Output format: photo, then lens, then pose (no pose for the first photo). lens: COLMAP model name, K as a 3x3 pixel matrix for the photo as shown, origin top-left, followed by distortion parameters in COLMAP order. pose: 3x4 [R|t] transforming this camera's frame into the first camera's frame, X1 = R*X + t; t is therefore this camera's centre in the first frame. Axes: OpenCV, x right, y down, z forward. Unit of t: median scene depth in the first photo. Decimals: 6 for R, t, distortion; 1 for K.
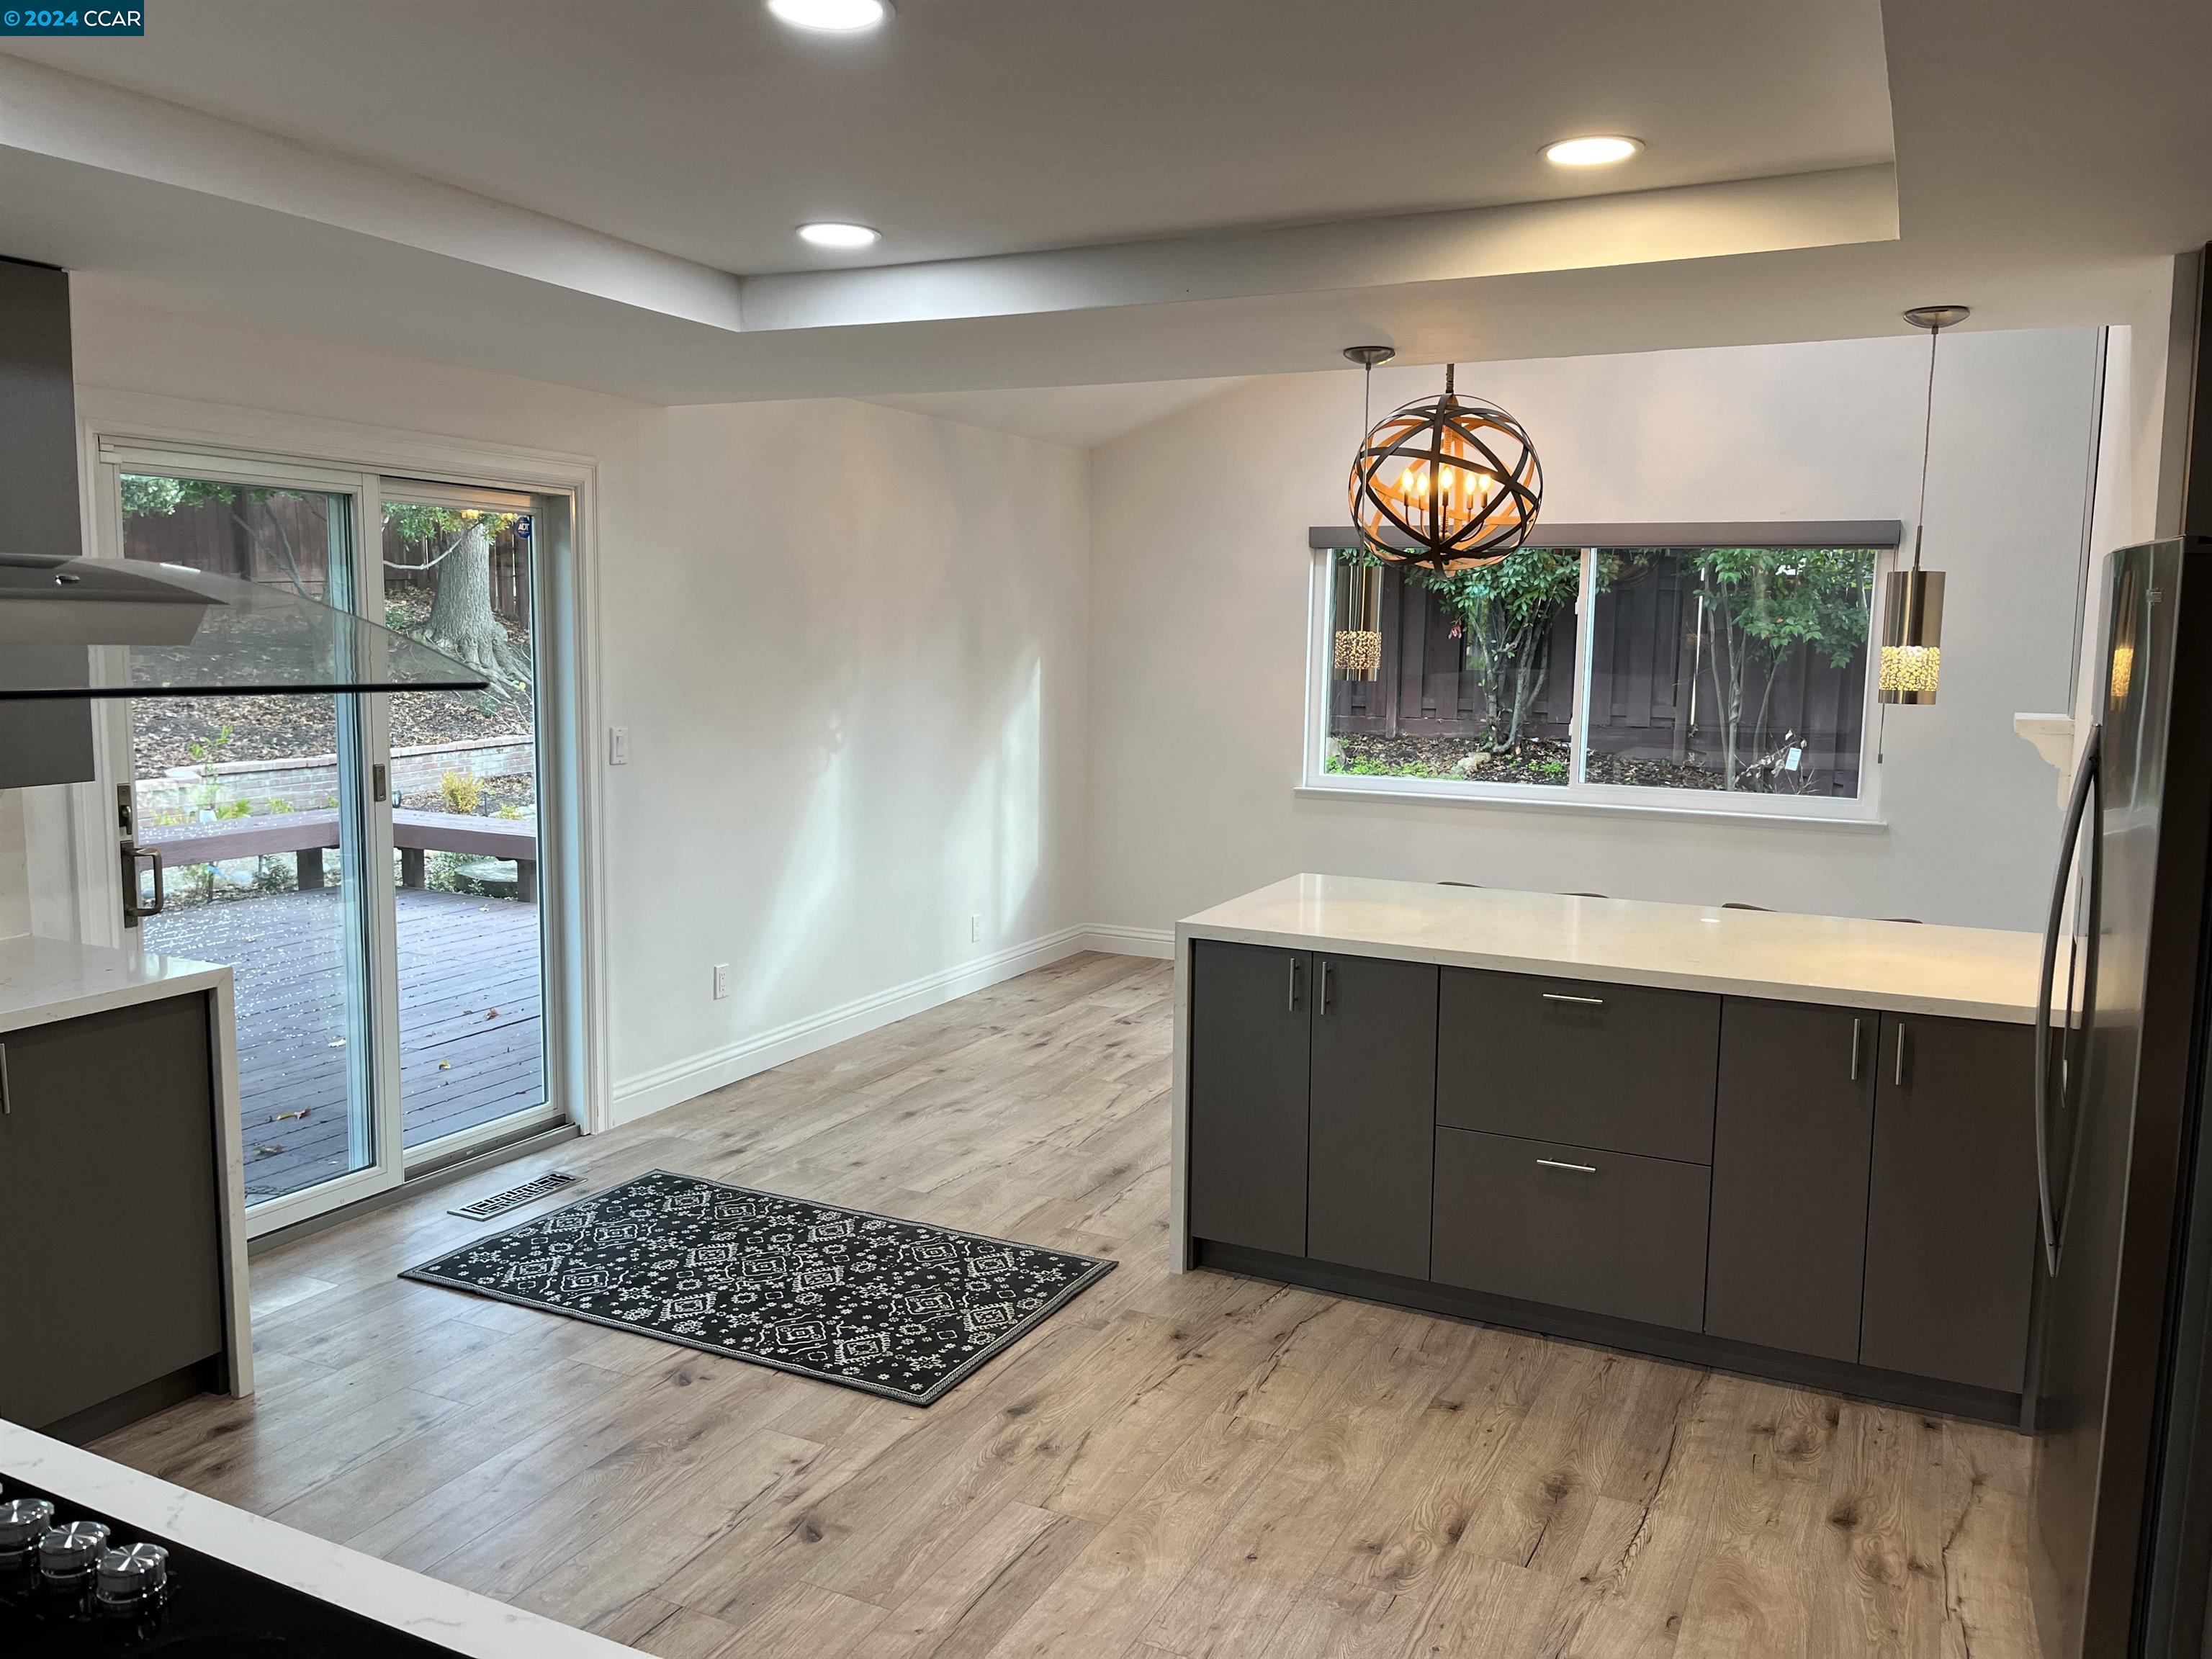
lens RADIAL K [[1675.9, 0, 1105.0], [0, 1675.9, 829.2], [0, 0, 1]] dist [0.004870, -0.008138]
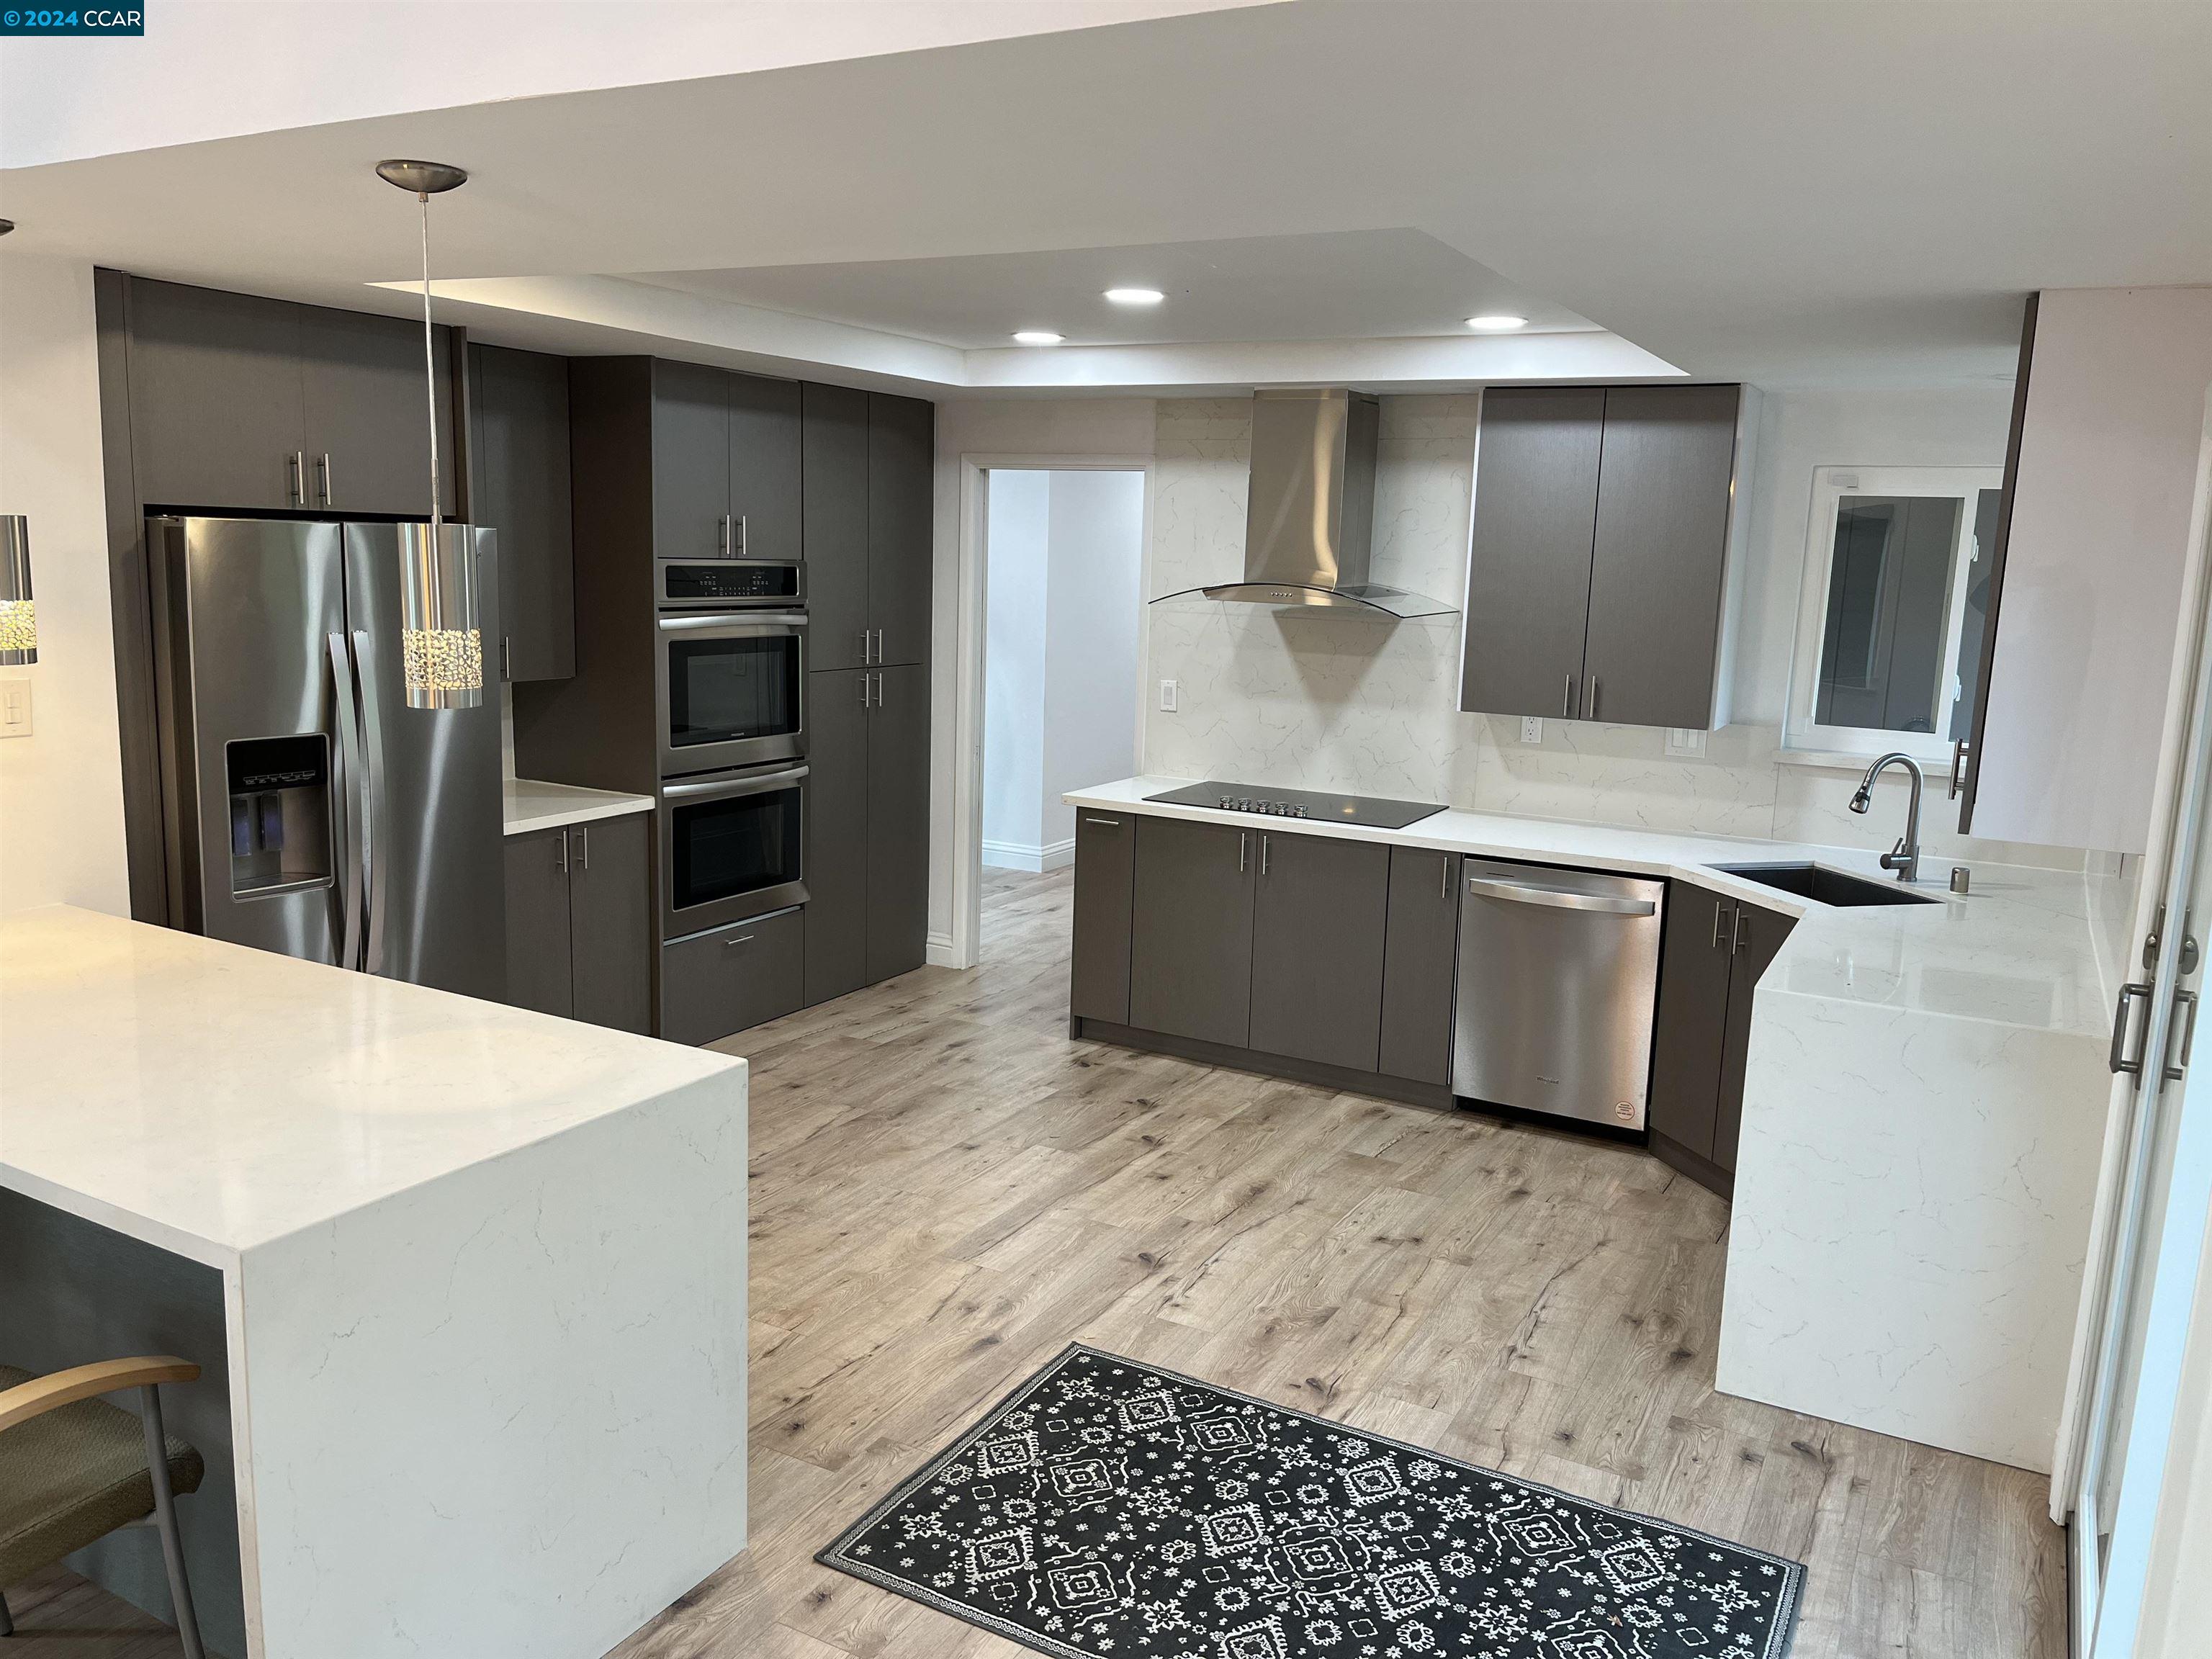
lens RADIAL K [[1675.9, 0, 1106.5], [0, 1675.9, 829.3], [0, 0, 1]] dist [0.004870, -0.008138]
pose [[-0.997724, -0.056750, 0.036416, -0.136936], [-0.043682, 0.955395, 0.292081, -0.267192], [-0.051367, 0.289826, -0.955700, 1.786409]]
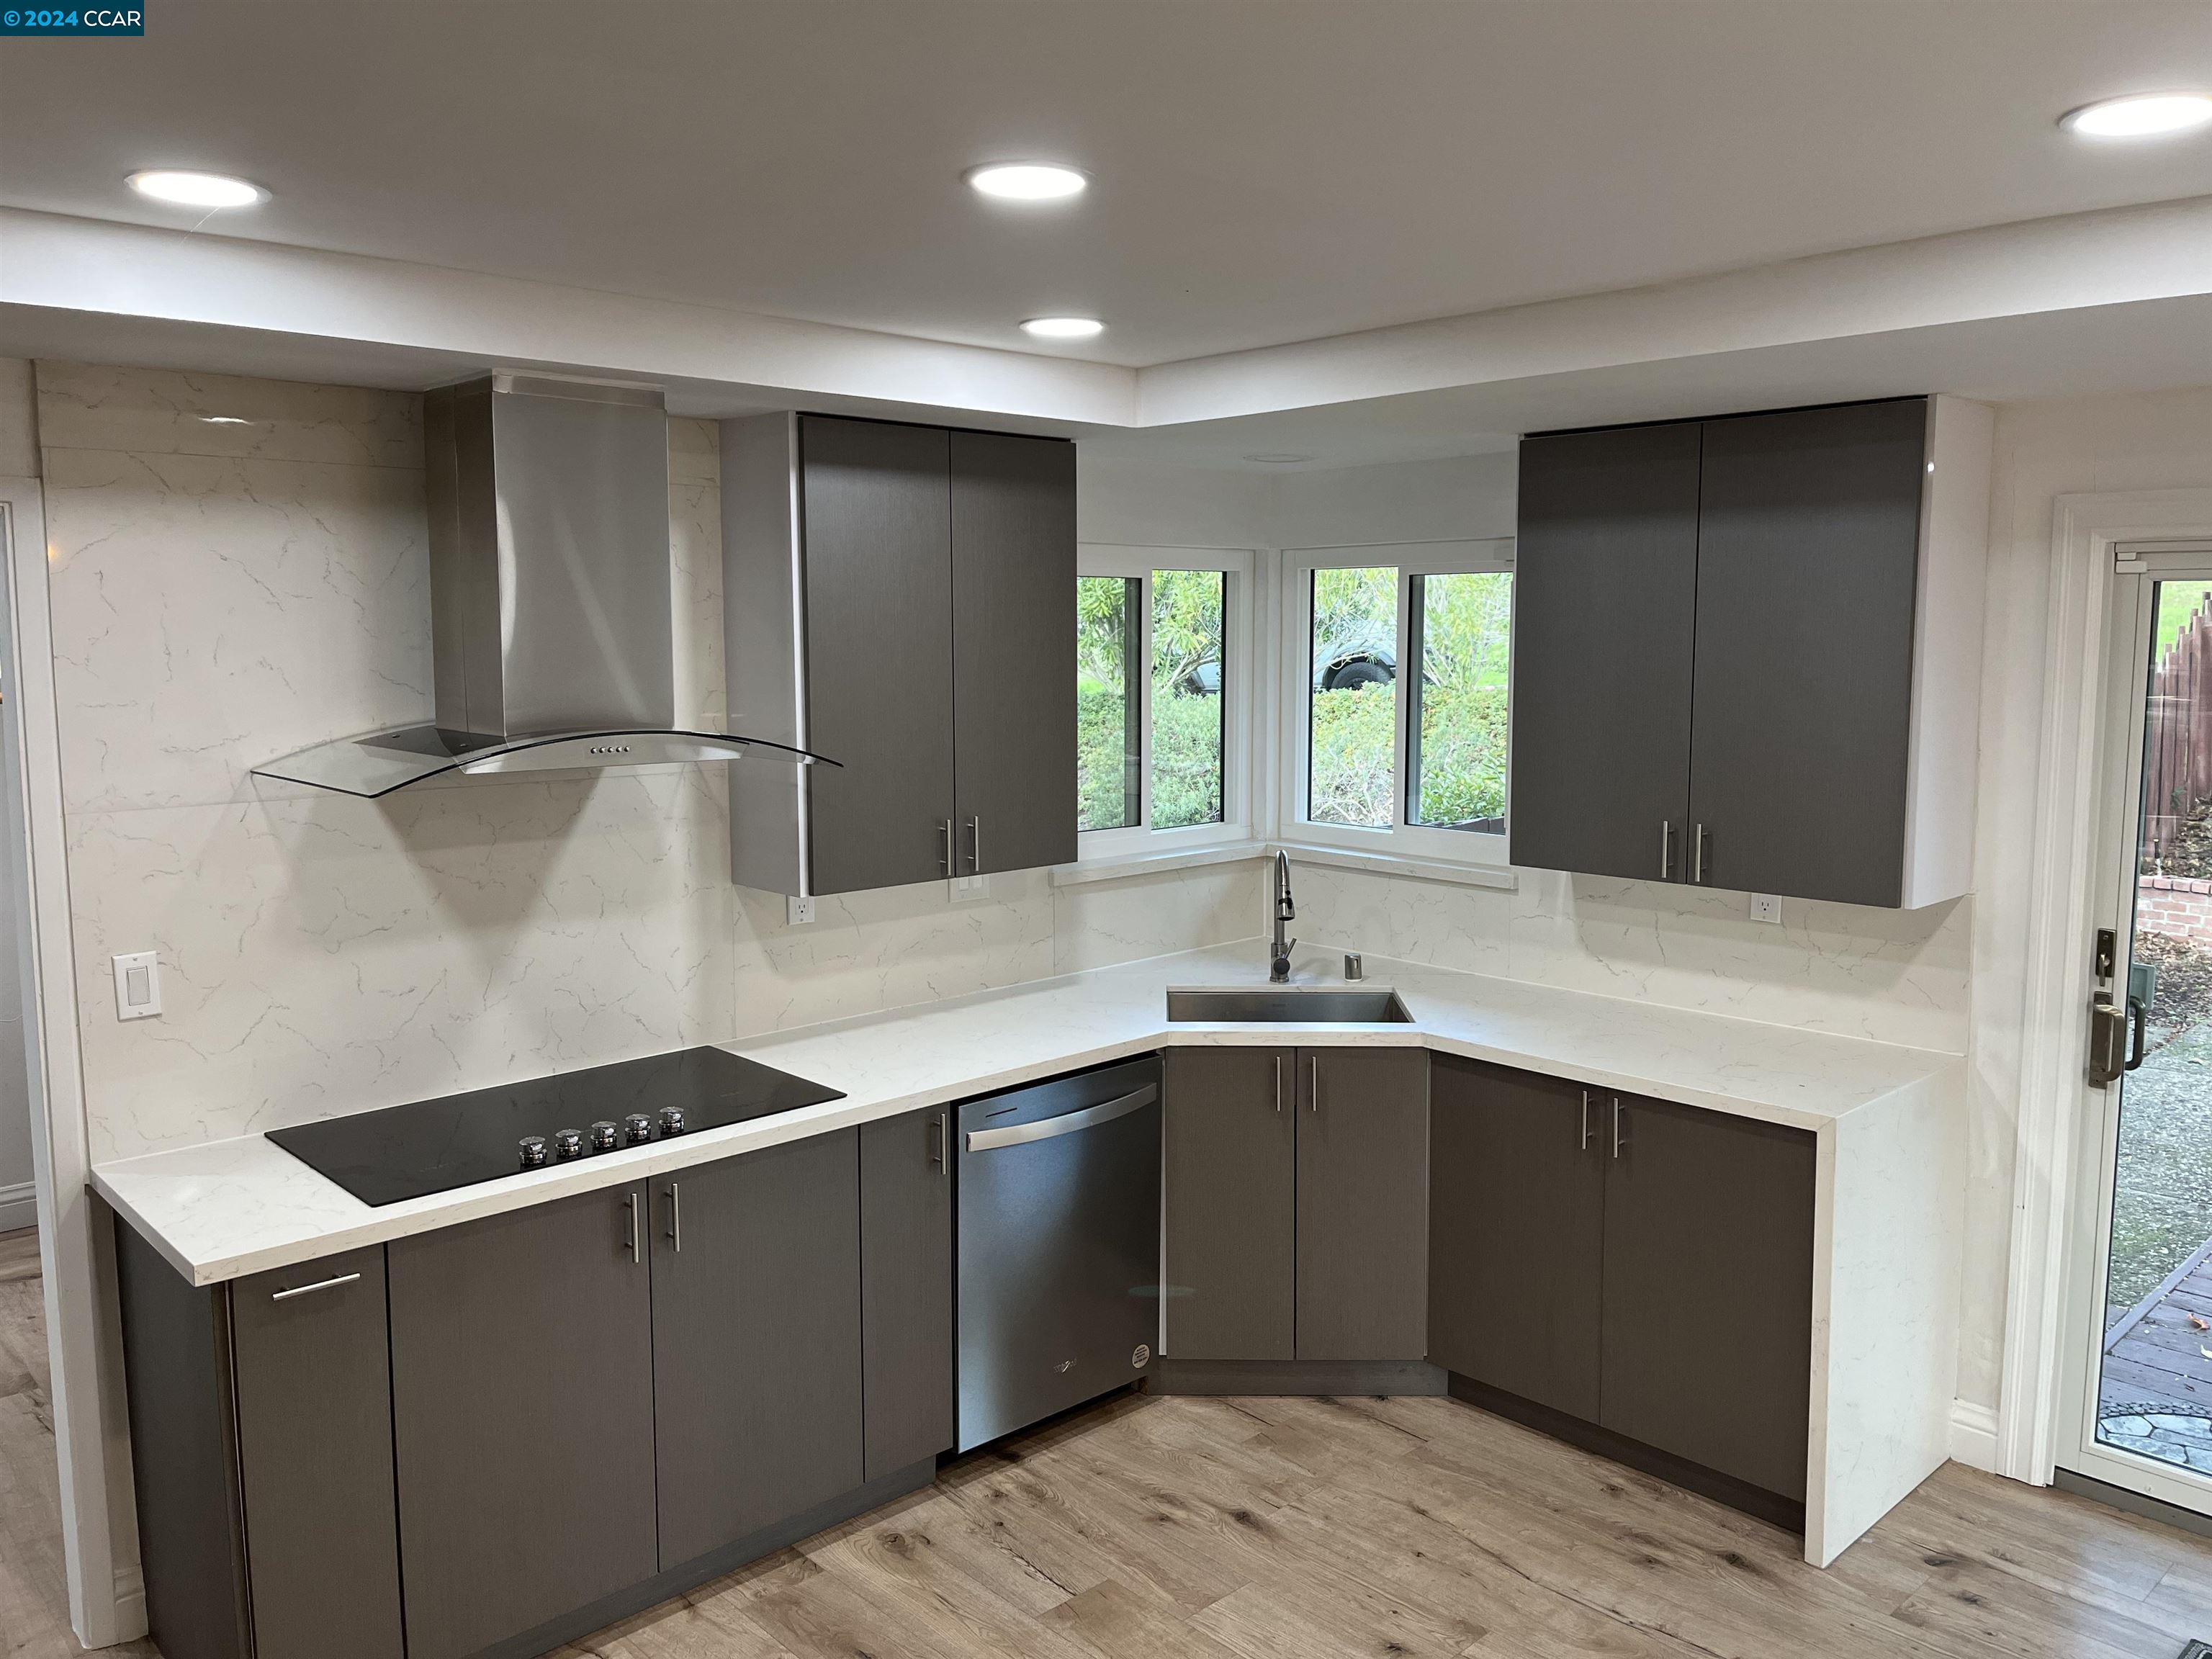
lens RADIAL K [[1675.9, 0, 1113.5], [0, 1675.9, 781.0], [0, 0, 1]] dist [0.004870, -0.008138]
pose [[-0.344107, 0.069810, -0.936332, 0.434243], [-0.123987, 0.985121, 0.119014, -0.157800], [0.930708, 0.157047, -0.330332, 0.844187]]
